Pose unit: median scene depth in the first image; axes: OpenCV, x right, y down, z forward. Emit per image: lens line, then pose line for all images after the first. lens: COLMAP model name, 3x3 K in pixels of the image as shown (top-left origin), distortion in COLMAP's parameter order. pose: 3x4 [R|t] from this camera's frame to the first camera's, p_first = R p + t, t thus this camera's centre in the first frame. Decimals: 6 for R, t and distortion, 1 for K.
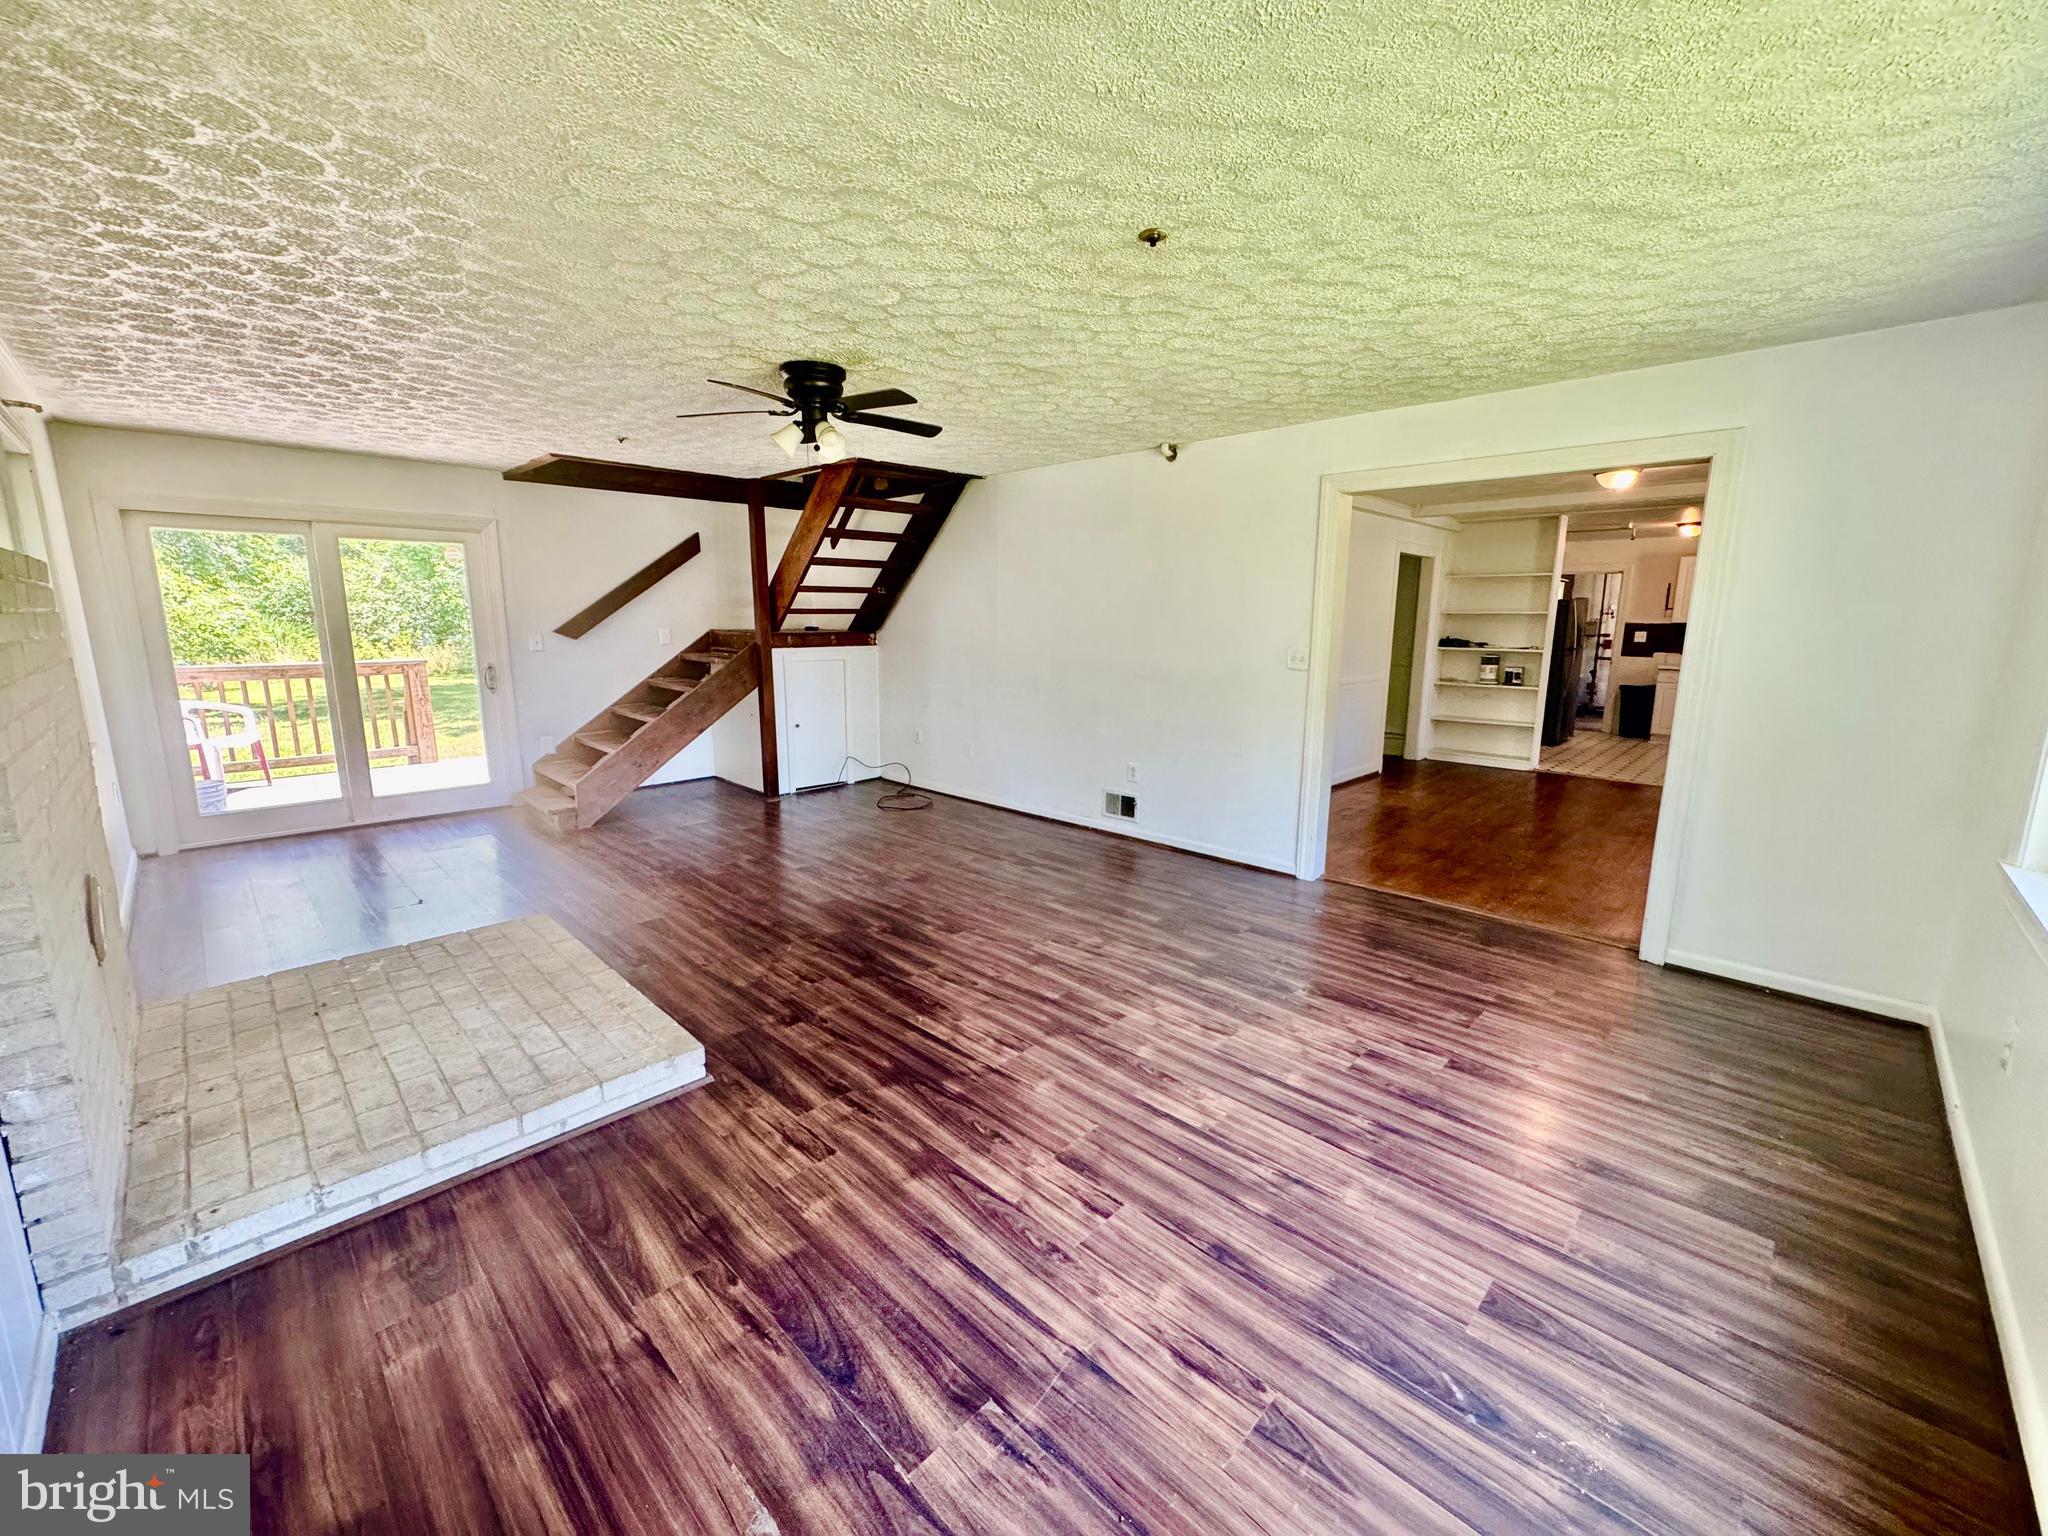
lens RADIAL K [[814.3, 0, 1028.0], [0, 814.3, 760.6], [0, 0, 1]] dist [0.000440, -0.000296]
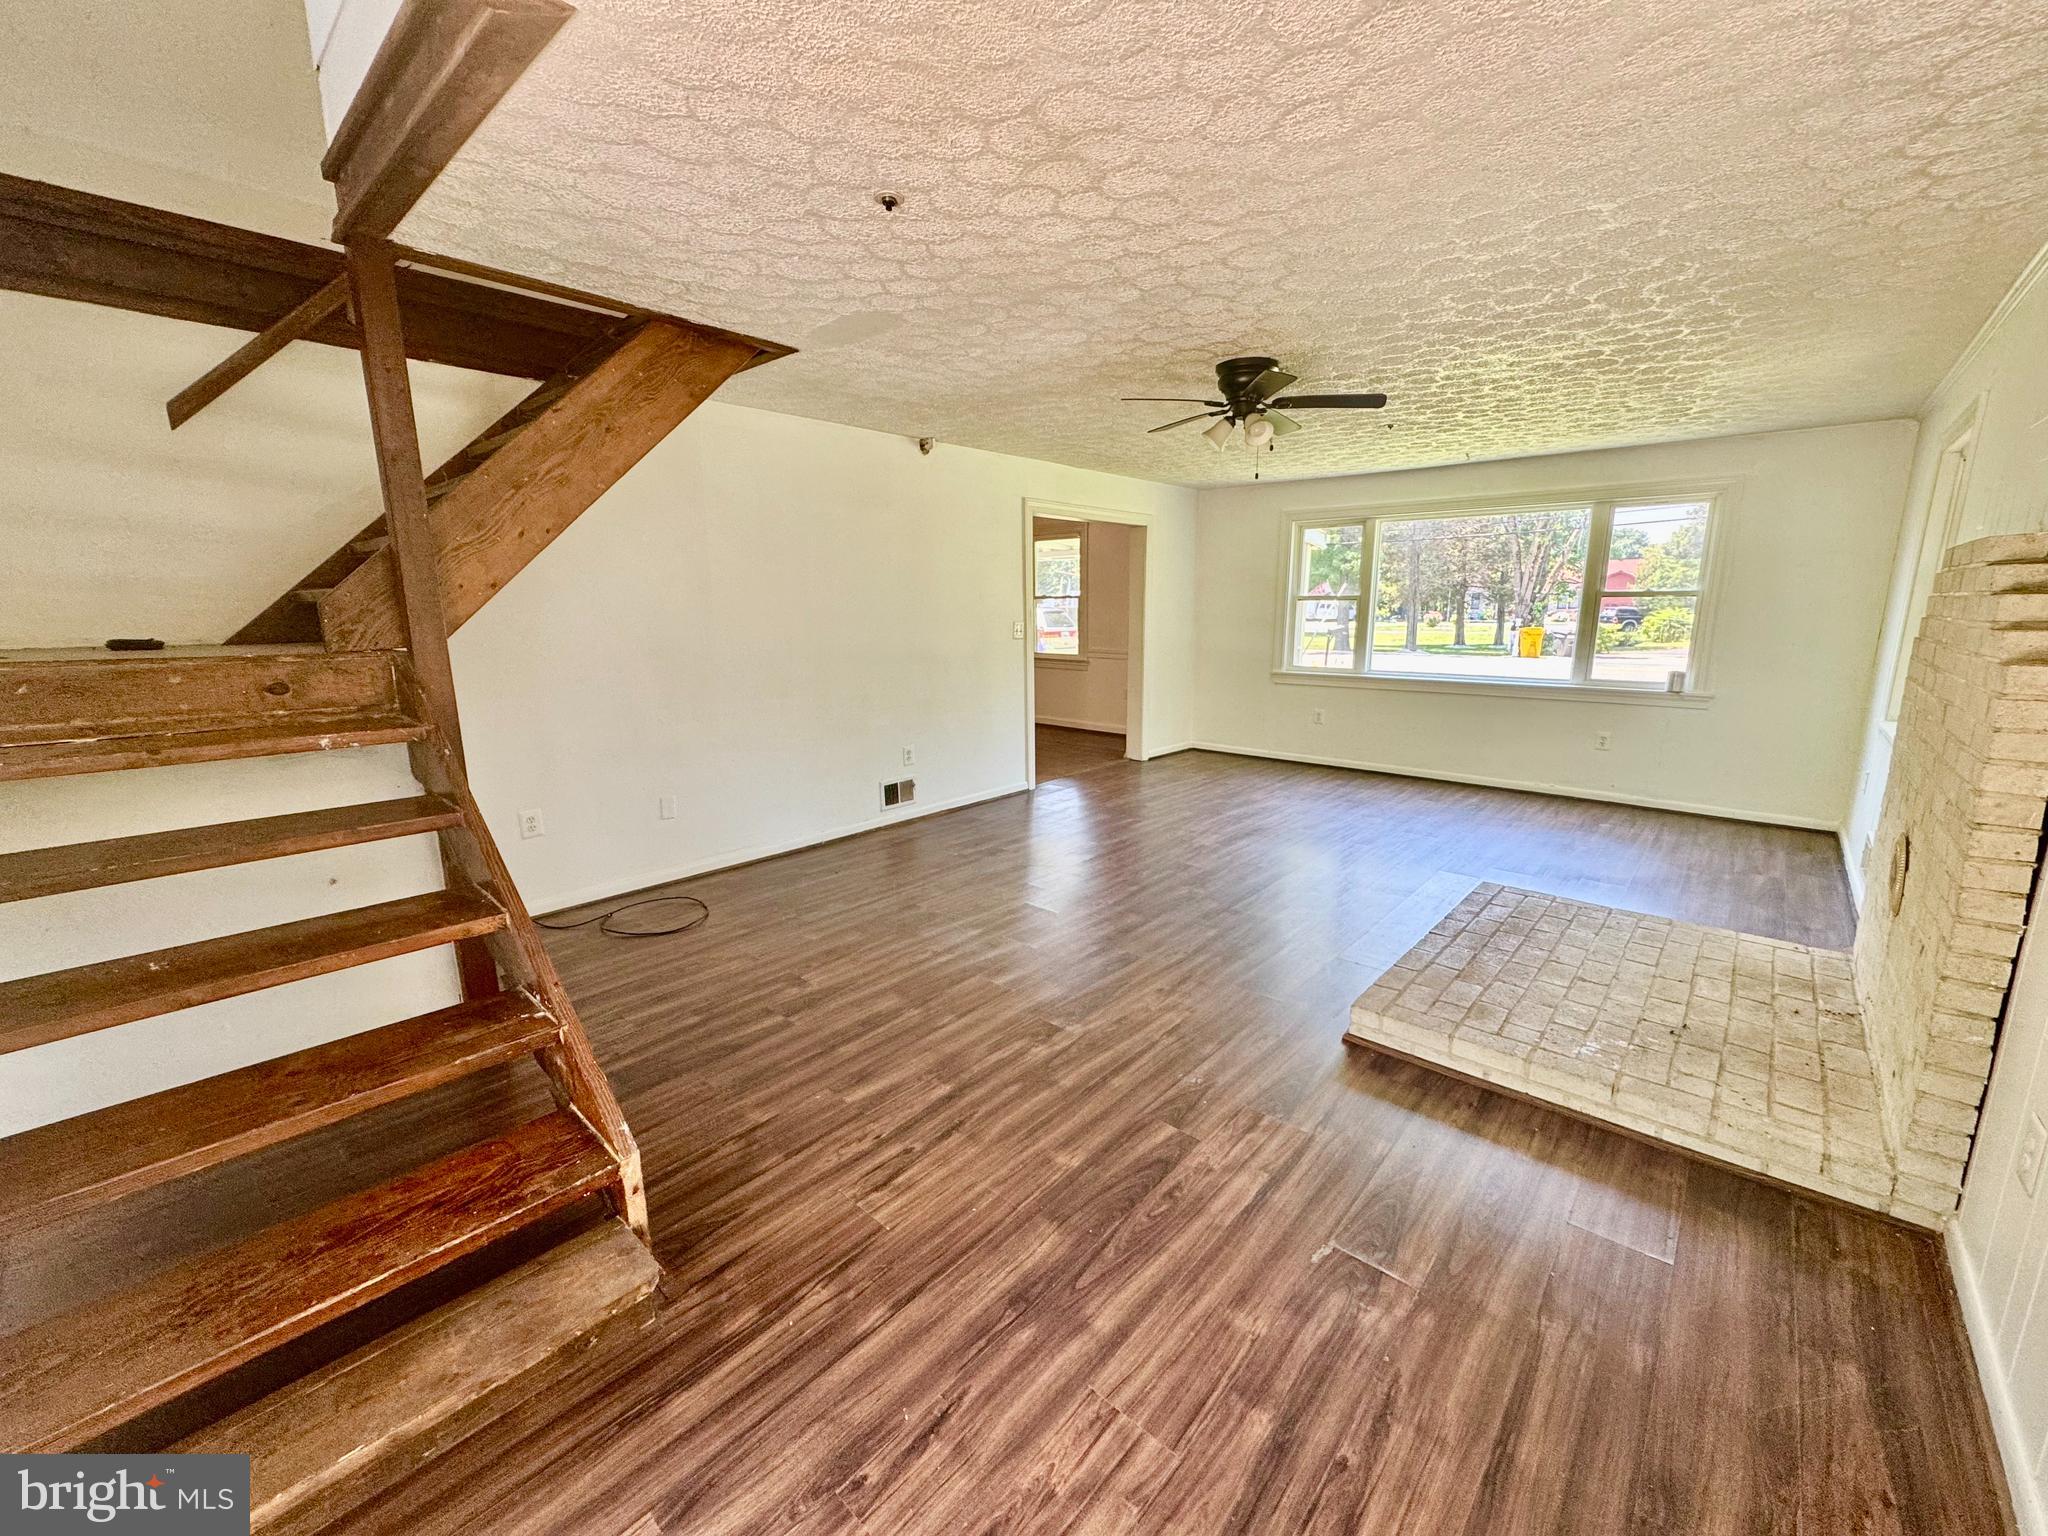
lens RADIAL K [[814.3, 0, 1025.8], [0, 814.3, 765.4], [0, 0, 1]] dist [0.000440, -0.000296]
pose [[-0.035583, -0.201575, 0.978826, -1.813617], [0.181412, 0.961871, 0.204679, -0.322695], [-0.982763, 0.184854, 0.002342, 1.798152]]
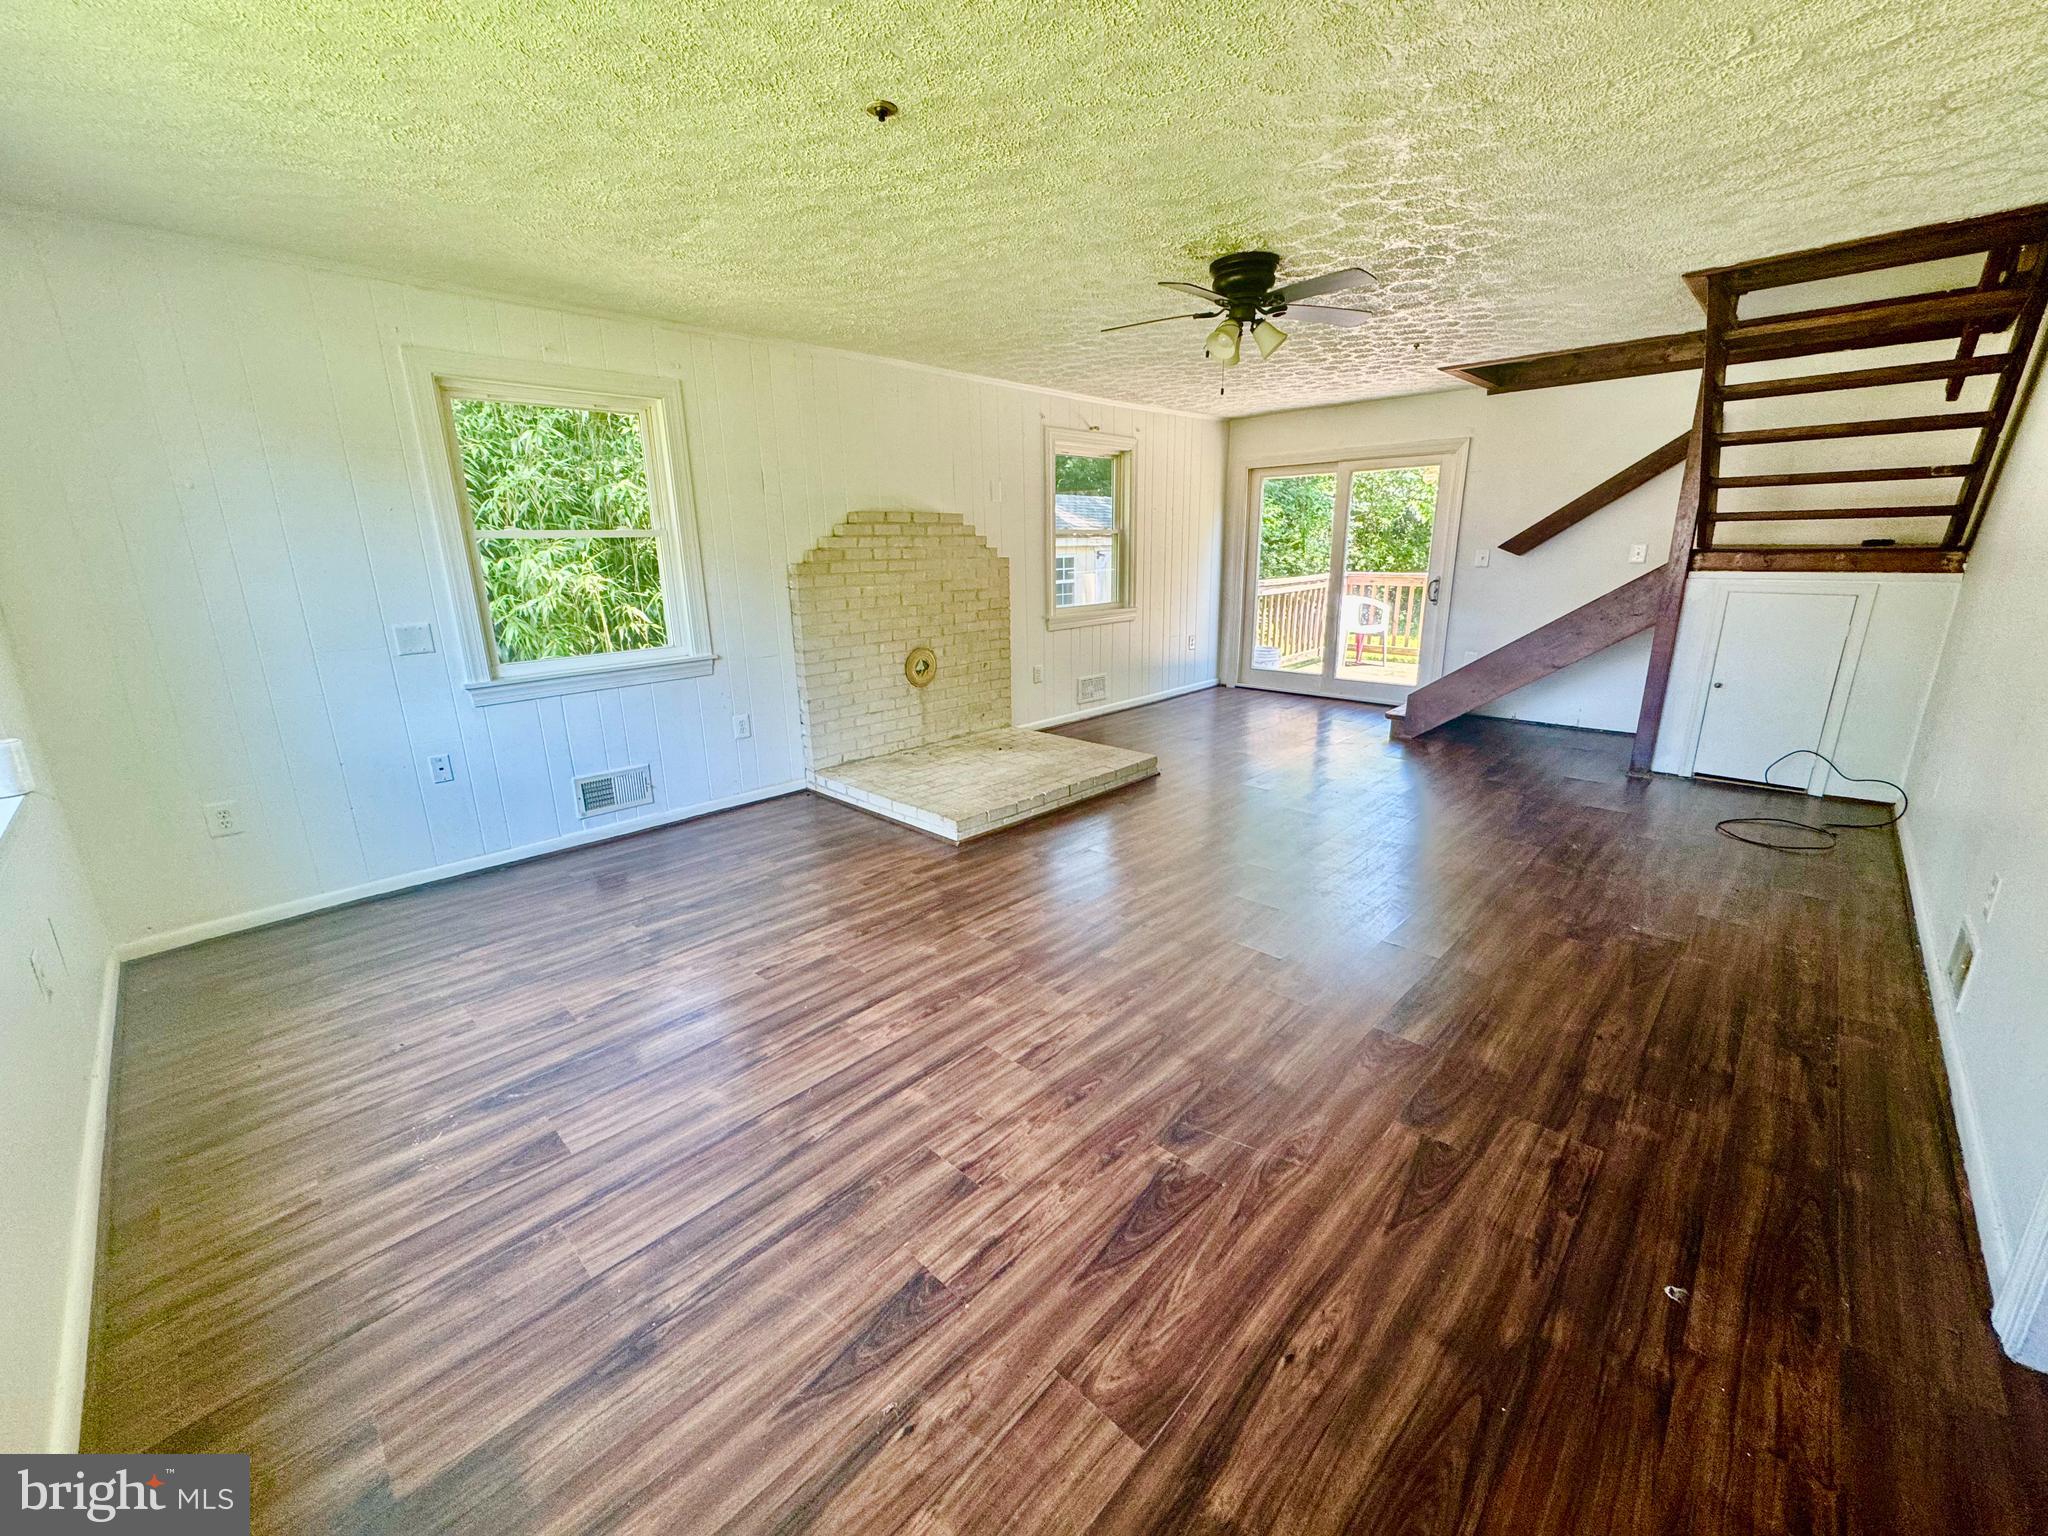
lens RADIAL K [[814.3, 0, 1028.9], [0, 814.3, 767.9], [0, 0, 1]] dist [0.000440, -0.000296]
pose [[0.010869, 0.261048, -0.965265, 1.055732], [-0.160266, 0.953297, 0.256007, -0.157879], [0.987014, 0.151917, 0.052199, 1.040325]]
